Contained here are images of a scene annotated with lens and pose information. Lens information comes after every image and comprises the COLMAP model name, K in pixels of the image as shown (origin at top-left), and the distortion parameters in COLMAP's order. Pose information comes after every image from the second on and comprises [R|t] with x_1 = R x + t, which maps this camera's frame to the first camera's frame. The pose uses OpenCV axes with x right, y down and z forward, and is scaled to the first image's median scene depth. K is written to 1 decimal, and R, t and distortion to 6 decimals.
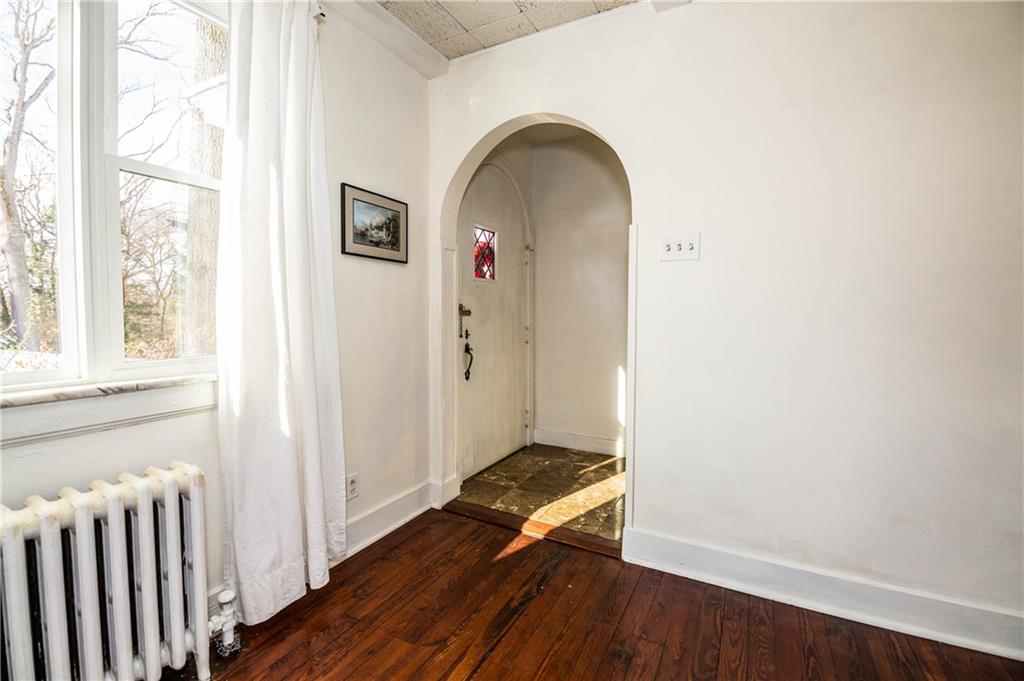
lens RADIAL K [[438.1, 0, 514.3], [0, 438.1, 333.2], [0, 0, 1]] dist [-0.001669, -0.009683]
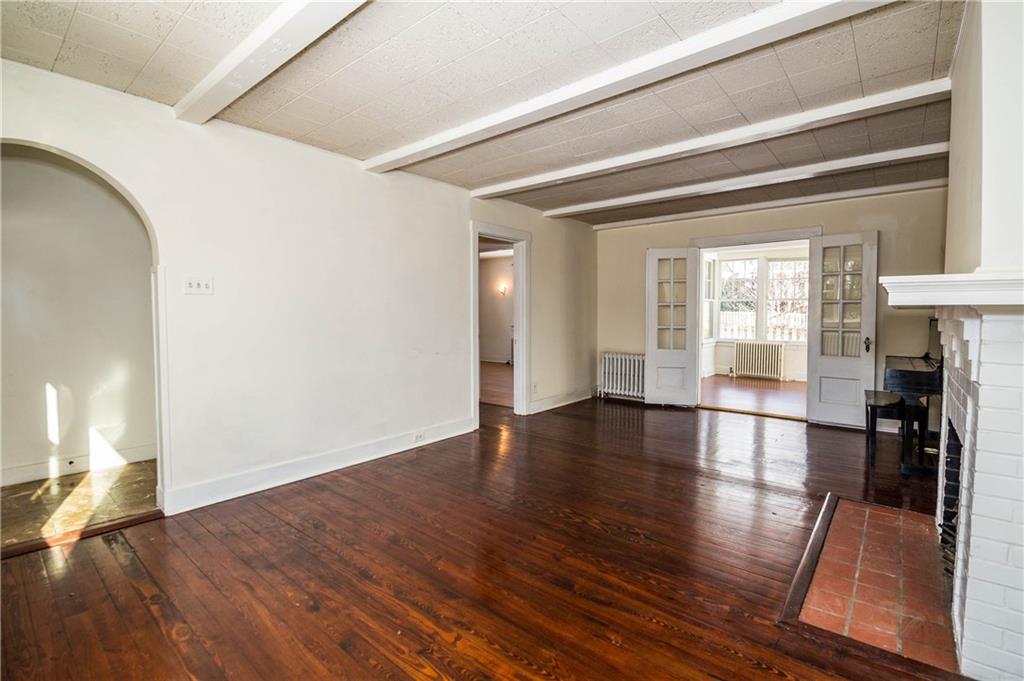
lens RADIAL K [[438.1, 0, 514.3], [0, 438.1, 333.2], [0, 0, 1]] dist [-0.001669, -0.009683]
pose [[0.180946, -0.035432, 0.982855, -0.590891], [0.044171, 0.998635, 0.027868, -0.017901], [-0.982501, 0.038371, 0.182264, -0.207809]]
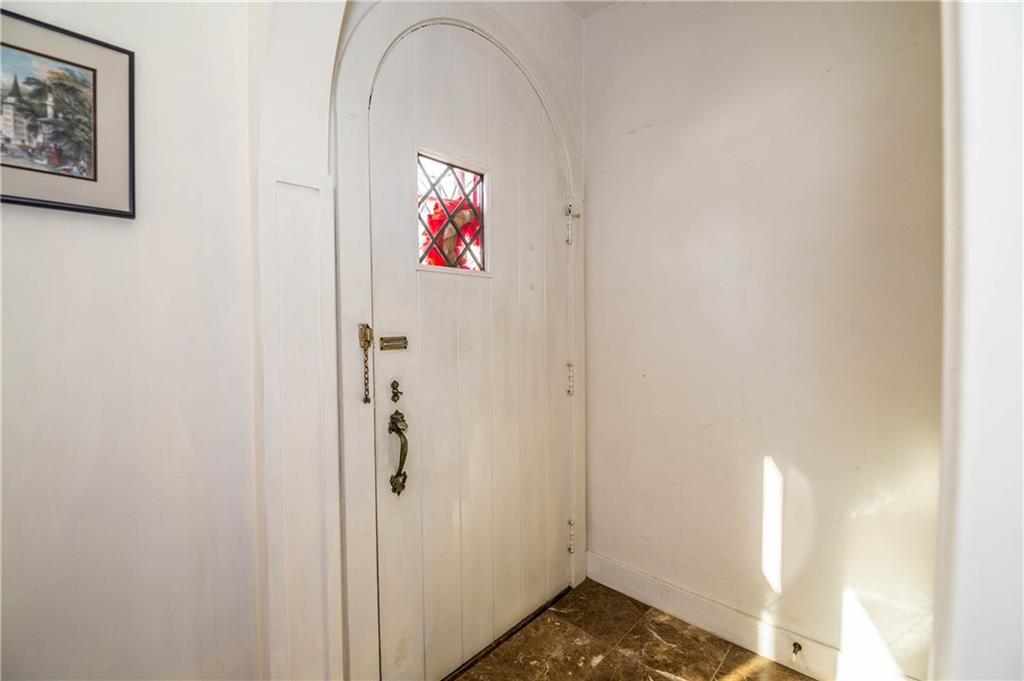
lens RADIAL K [[438.1, 0, 514.3], [0, 438.1, 333.2], [0, 0, 1]] dist [-0.001669, -0.009683]
pose [[0.968250, 0.005071, -0.249931, 0.118787], [-0.010938, 0.999696, -0.022092, -0.048022], [0.249743, 0.024124, 0.968012, 0.591519]]
